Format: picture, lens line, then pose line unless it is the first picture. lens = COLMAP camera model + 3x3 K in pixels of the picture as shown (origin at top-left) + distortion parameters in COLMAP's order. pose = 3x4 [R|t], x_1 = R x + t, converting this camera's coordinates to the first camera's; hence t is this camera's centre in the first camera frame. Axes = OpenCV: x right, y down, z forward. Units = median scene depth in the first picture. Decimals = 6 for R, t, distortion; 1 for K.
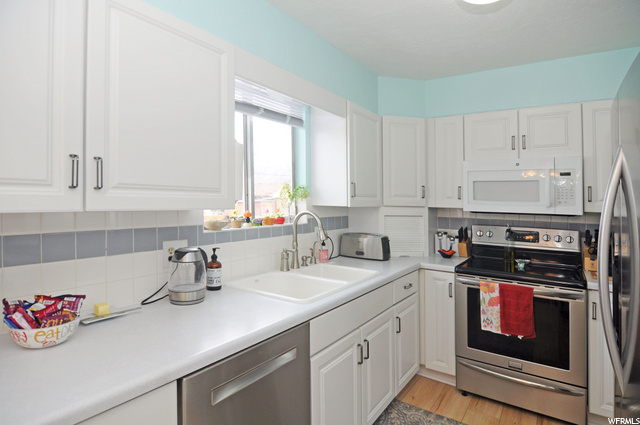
lens RADIAL K [[350.6, 0, 321.5], [0, 350.6, 187.0], [0, 0, 1]] dist [-0.017391, -0.000792]
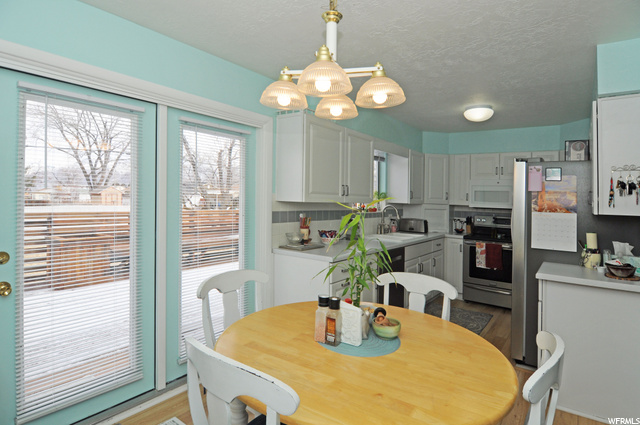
lens RADIAL K [[357.3, 0, 319.0], [0, 357.3, 186.5], [0, 0, 1]] dist [0.001618, 0.000343]
pose [[0.998894, 0.015841, -0.044259, -0.339681], [-0.015747, 0.999873, 0.002483, -0.036653], [0.044293, -0.001783, 0.999017, -1.032784]]
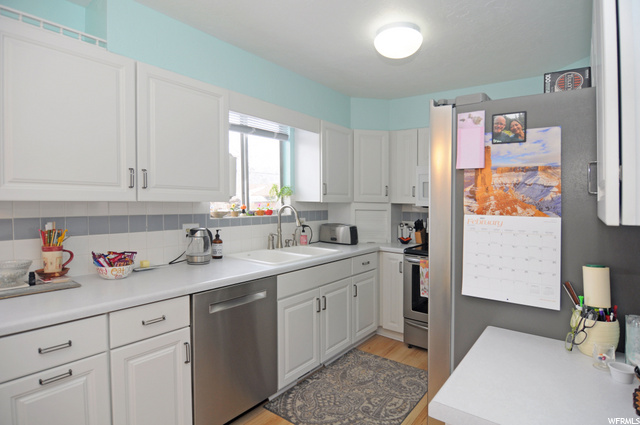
lens RADIAL K [[353.0, 0, 317.4], [0, 353.0, 194.9], [0, 0, 1]] dist [-0.018940, -0.000335]
pose [[0.997923, 0.001764, -0.064400, 0.152475], [-0.000321, 0.999749, 0.022413, -0.000177], [0.064424, -0.022346, 0.997672, -0.321422]]
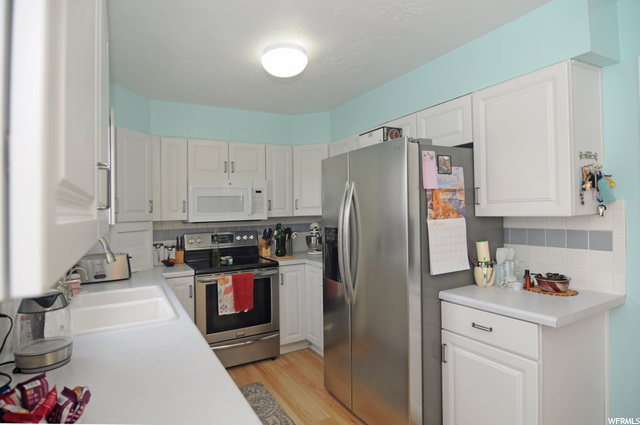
lens RADIAL K [[353.0, 0, 317.4], [0, 353.0, 194.9], [0, 0, 1]] dist [-0.018940, -0.000335]
pose [[0.460361, 0.006081, 0.887711, -0.487576], [0.005964, 0.999933, -0.009943, -0.008508], [-0.887712, 0.009872, 0.460294, 0.098640]]
